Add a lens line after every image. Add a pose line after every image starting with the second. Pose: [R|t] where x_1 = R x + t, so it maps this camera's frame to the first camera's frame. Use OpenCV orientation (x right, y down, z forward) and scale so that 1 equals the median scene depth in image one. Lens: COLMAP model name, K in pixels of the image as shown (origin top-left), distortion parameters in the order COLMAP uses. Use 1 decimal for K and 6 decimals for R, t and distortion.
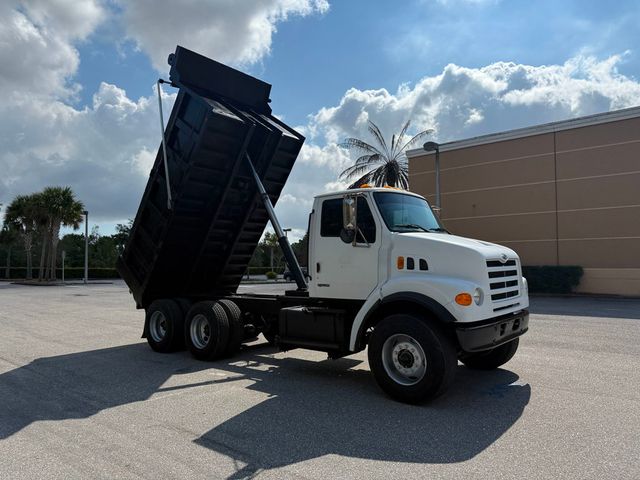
lens RADIAL K [[450.1, 0, 316.4], [0, 450.1, 230.3], [0, 0, 1]] dist [0.063731, -0.071342]
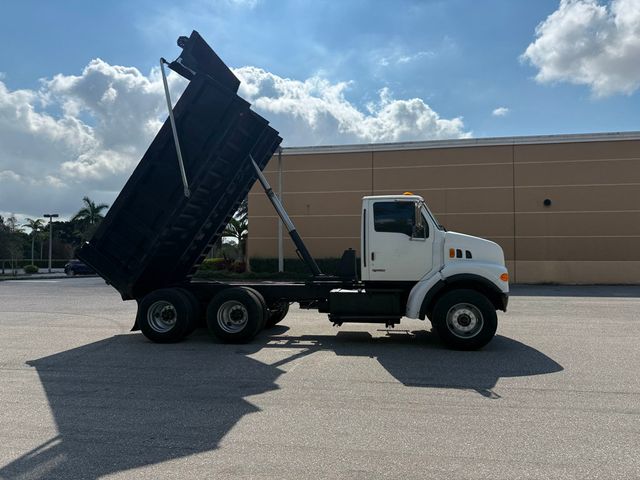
lens RADIAL K [[450.6, 0, 318.5], [0, 450.6, 237.6], [0, 0, 1]] dist [0.067278, -0.080067]
pose [[0.858920, 0.028739, 0.511303, -0.876640], [-0.044799, 0.998813, 0.019116, 0.016397], [-0.510147, -0.039325, 0.859188, 0.014988]]
